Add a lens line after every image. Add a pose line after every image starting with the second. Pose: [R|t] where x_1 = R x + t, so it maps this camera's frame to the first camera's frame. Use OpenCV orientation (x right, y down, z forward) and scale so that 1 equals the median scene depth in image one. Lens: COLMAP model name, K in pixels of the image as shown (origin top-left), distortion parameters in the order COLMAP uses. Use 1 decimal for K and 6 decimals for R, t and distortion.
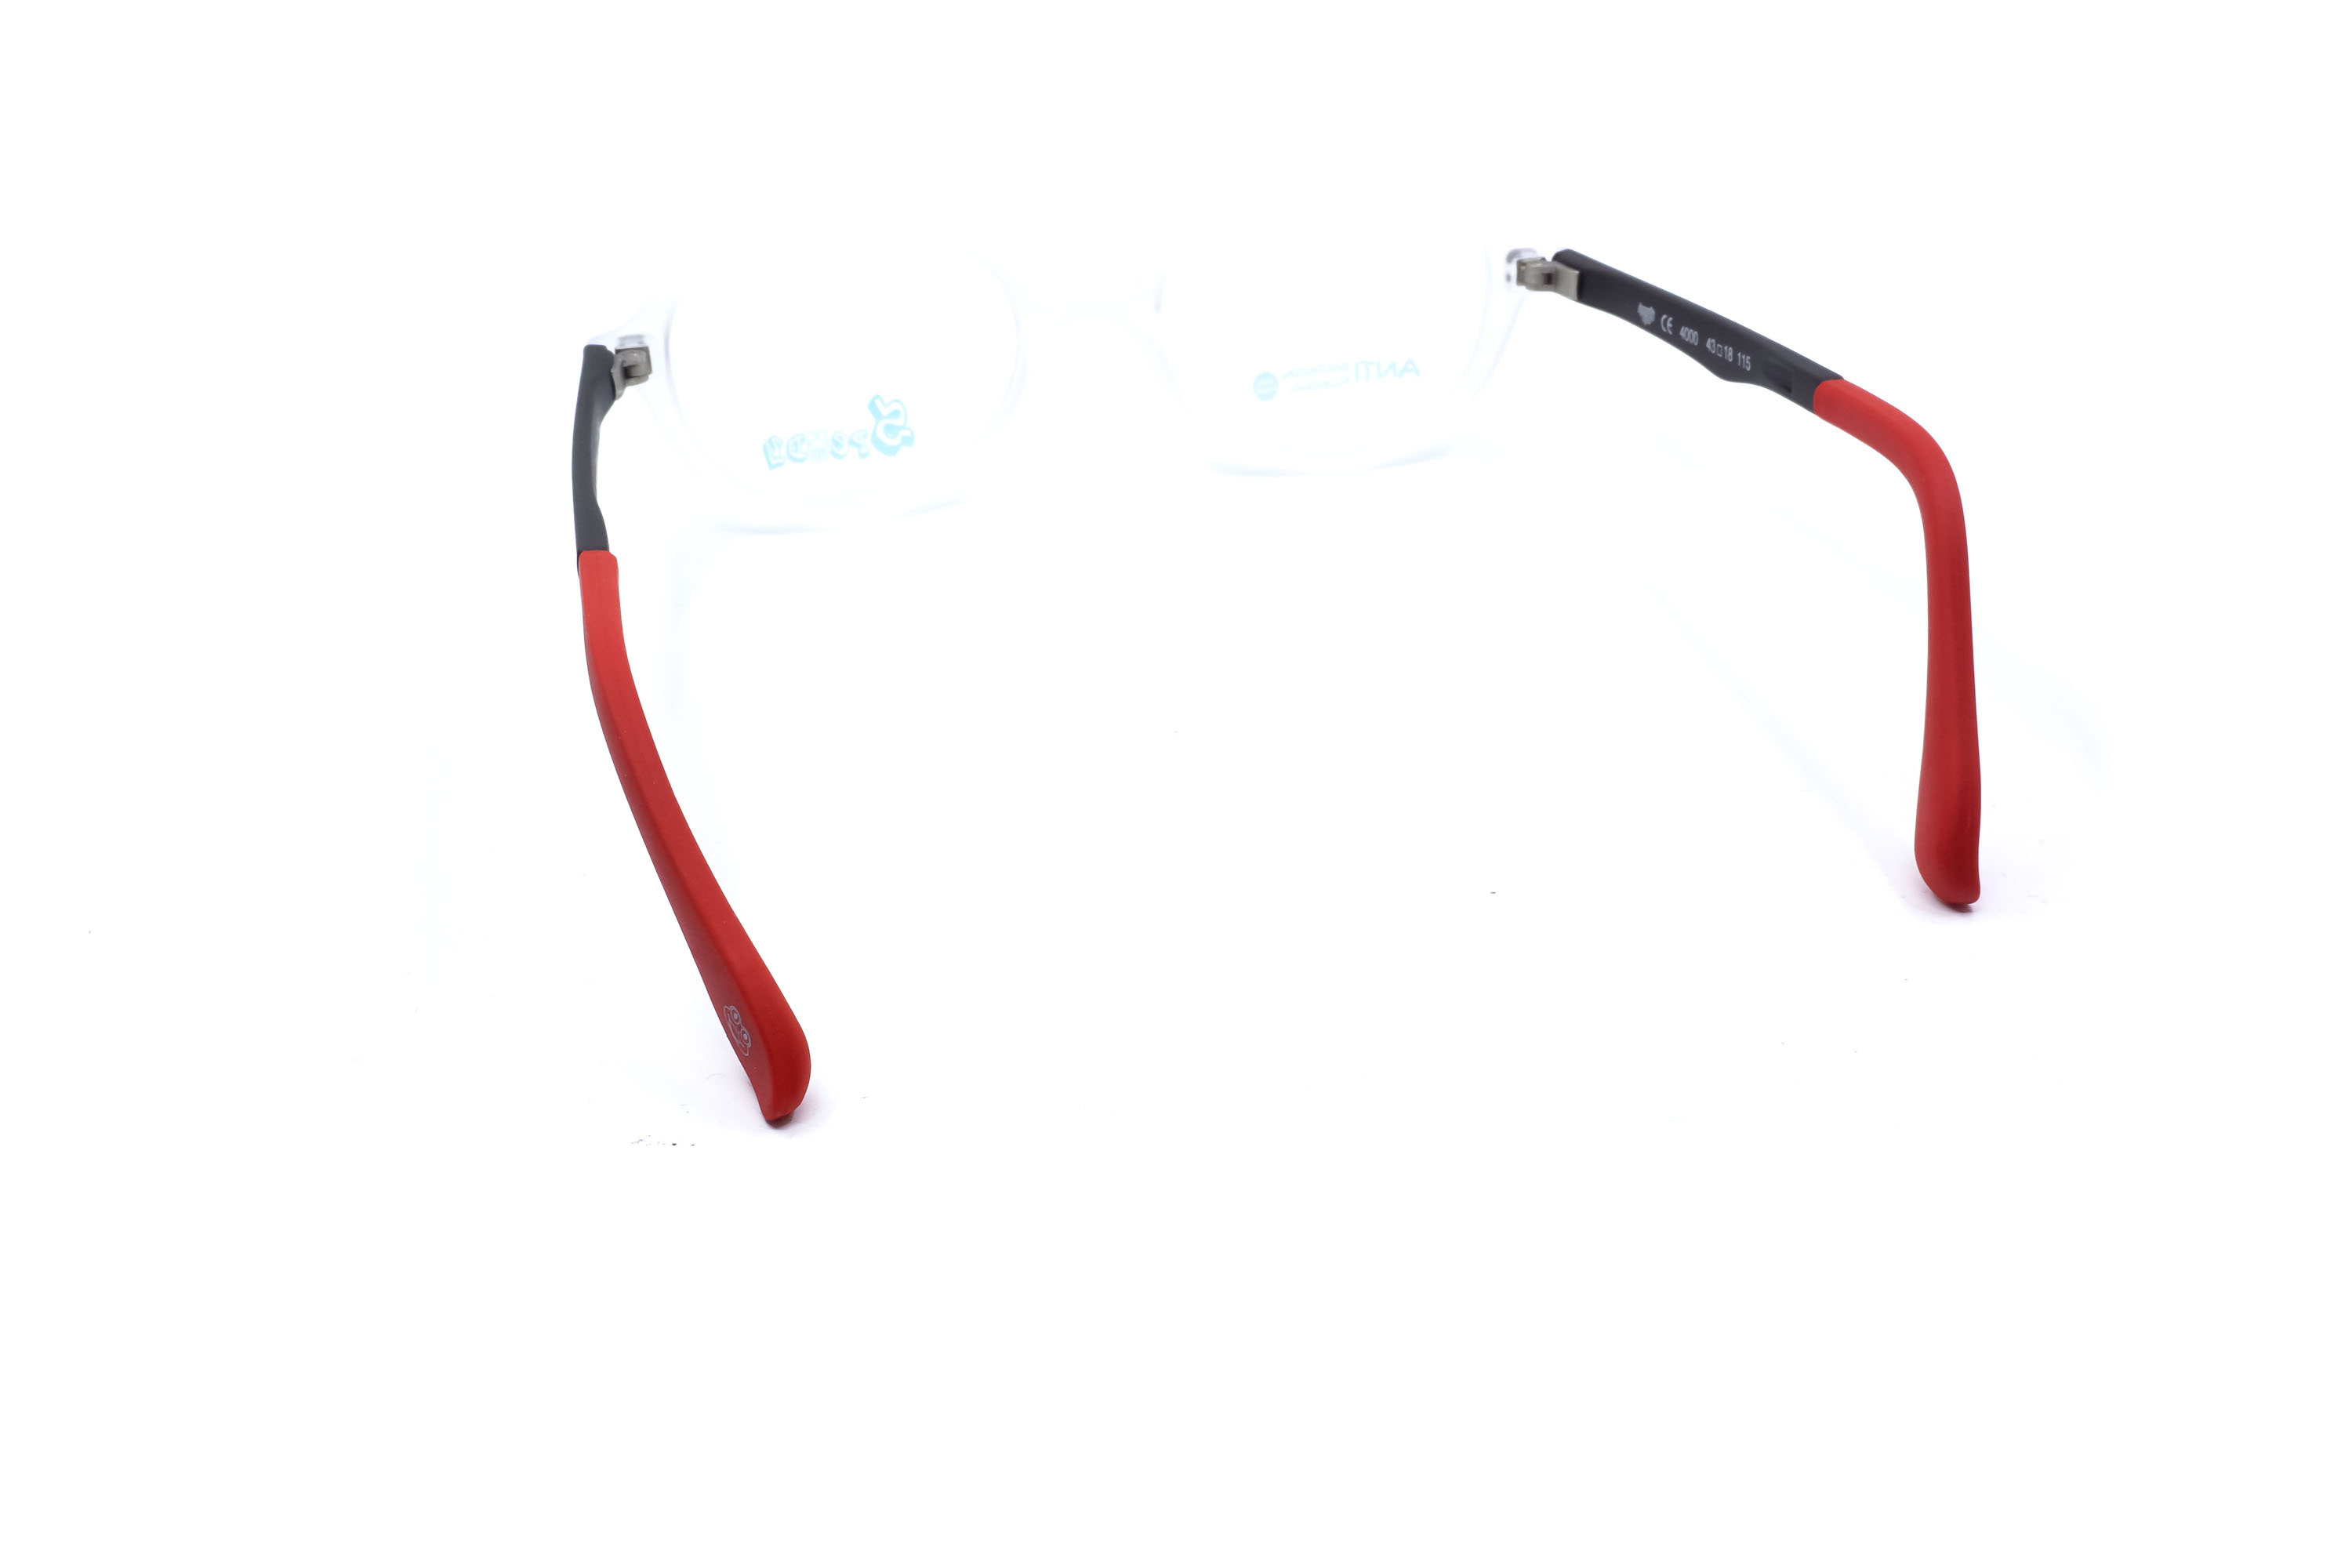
lens RADIAL K [[2448.1, 0, 1169.4], [0, 2448.1, 796.8], [0, 0, 1]] dist [0.005429, -0.000516]
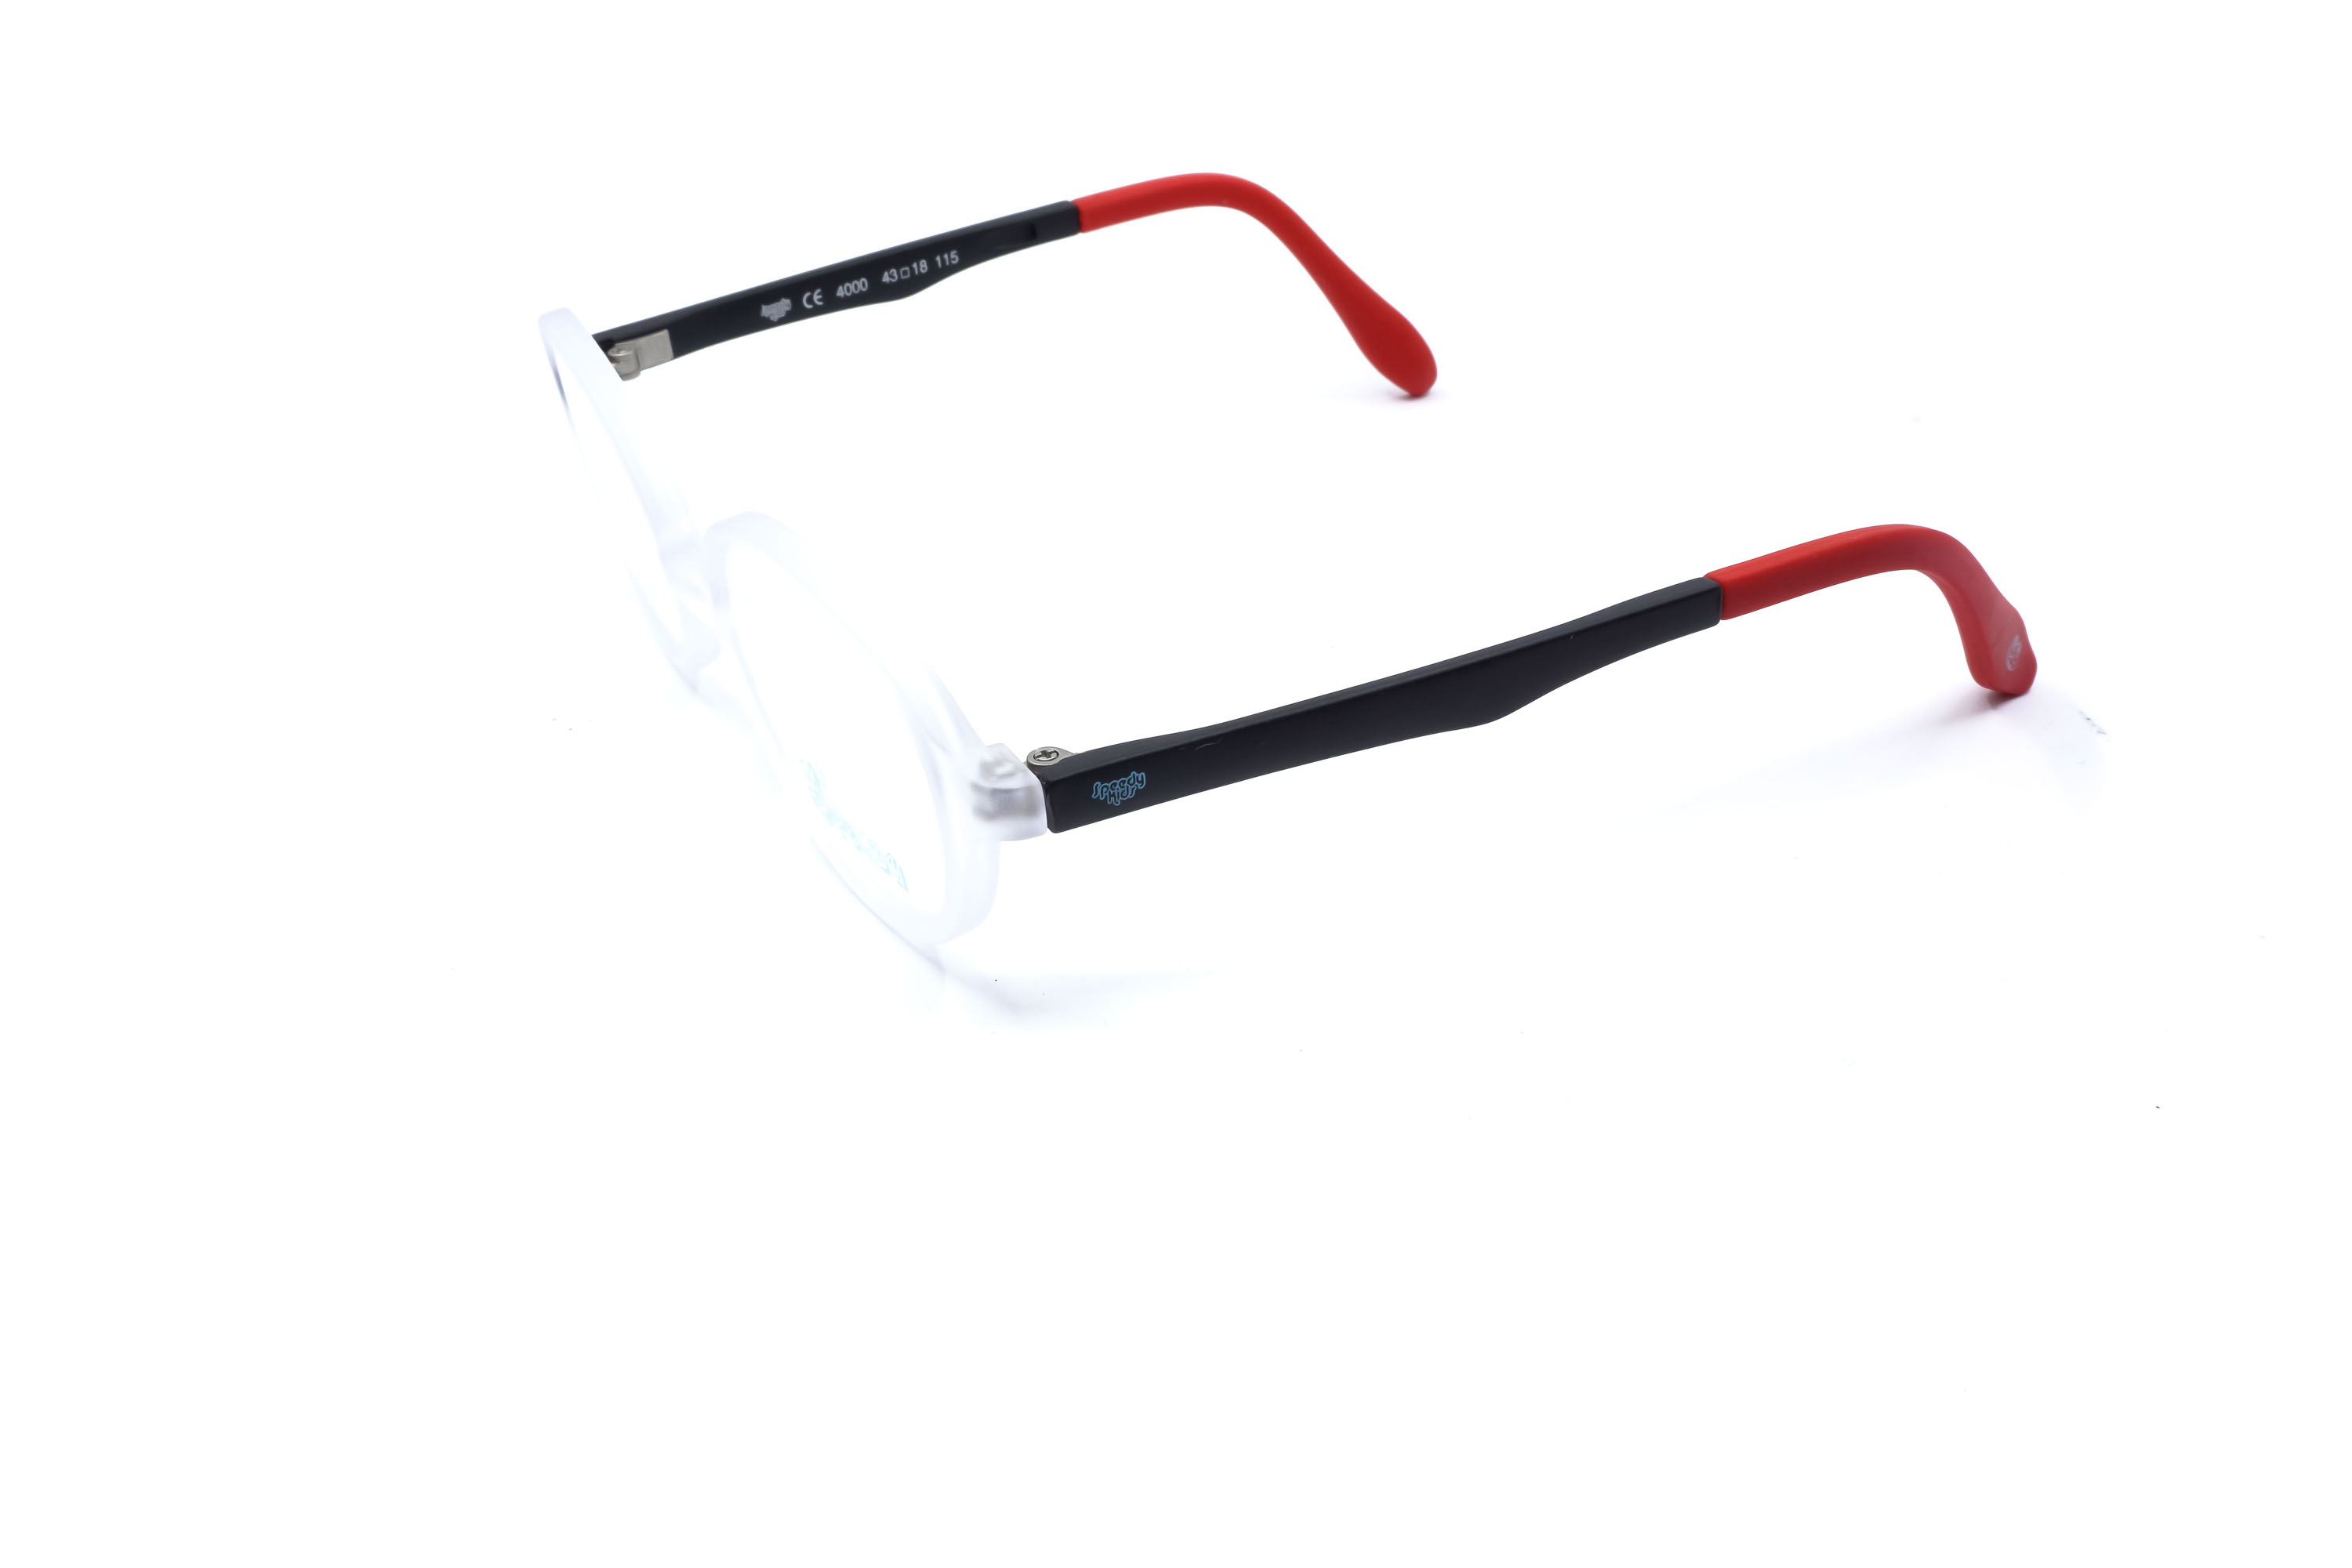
lens RADIAL K [[2392.1, 0, 1170.0], [0, 2392.1, 814.7], [0, 0, 1]] dist [0.008554, 0.001496]
pose [[-0.265030, -0.467907, 0.843103, -0.757717], [0.494593, 0.684615, 0.535425, -0.483780], [-0.827730, 0.558896, 0.049979, 0.885653]]
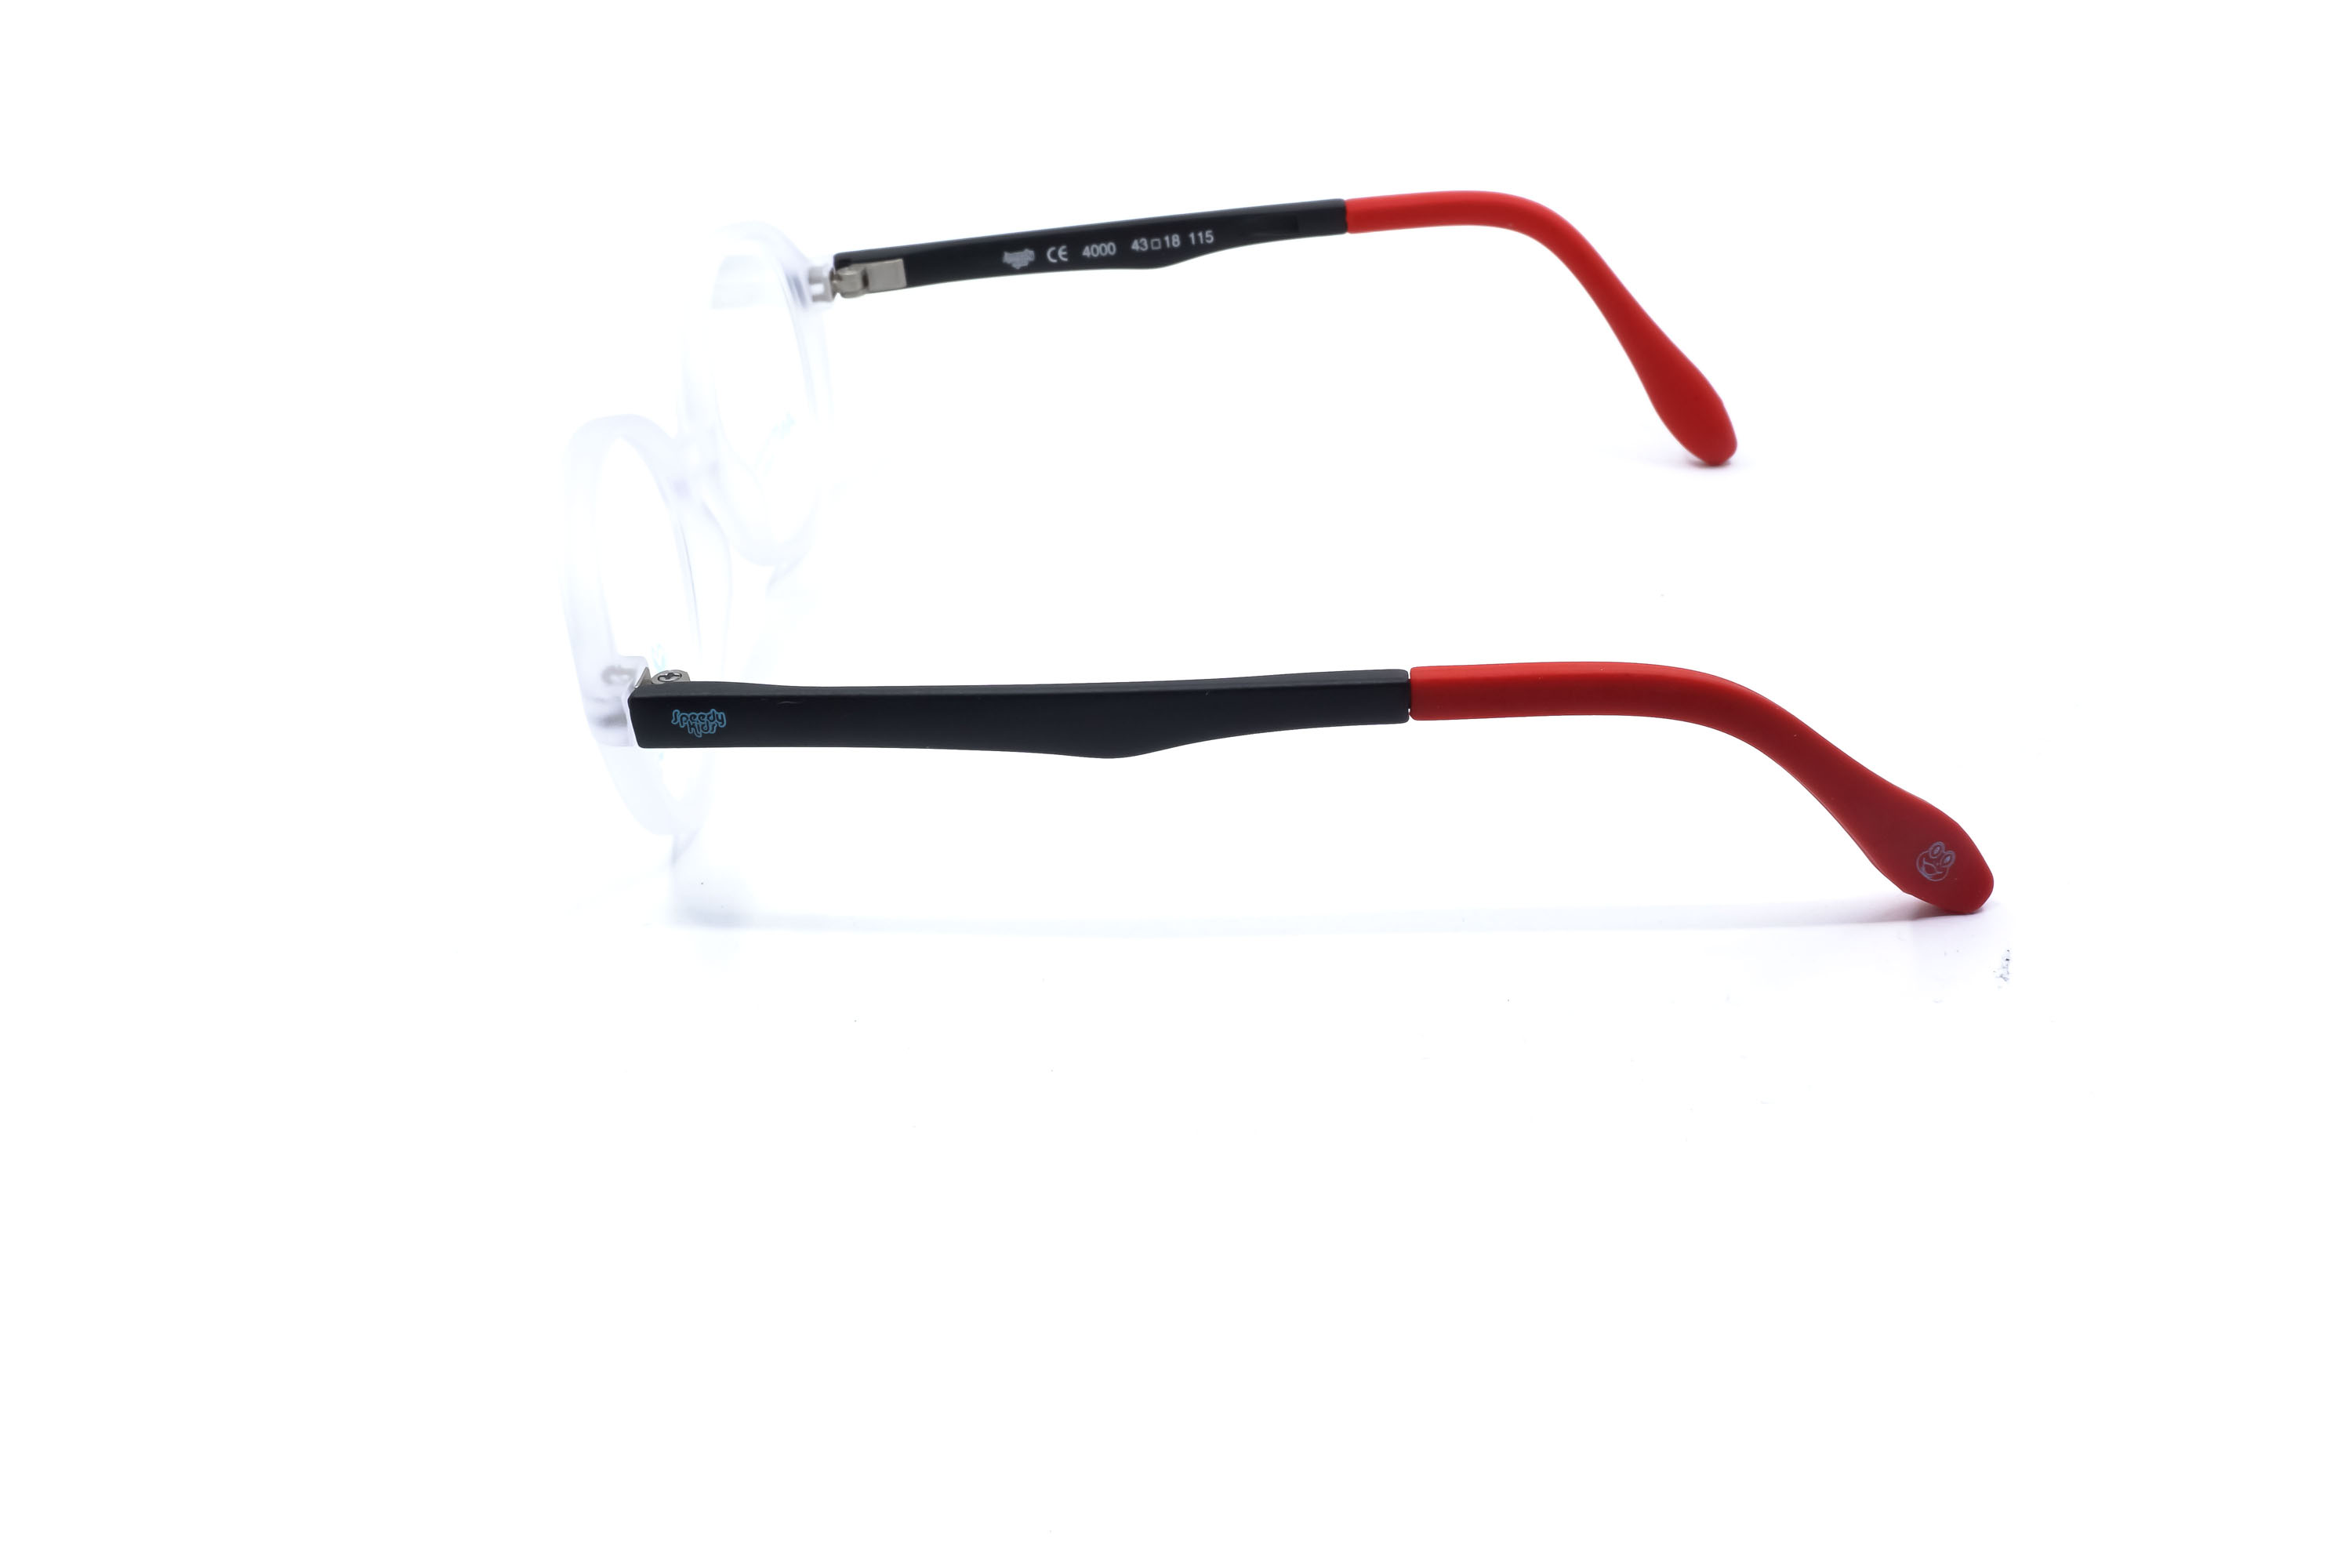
lens RADIAL K [[2445.5, 0, 1171.2], [0, 2445.5, 776.5], [0, 0, 1]] dist [0.019941, 0.000493]
pose [[0.259400, -0.463521, 0.847266, -0.774261], [0.490390, 0.819000, 0.297919, -0.284656], [-0.832003, 0.338211, 0.439755, 0.517370]]
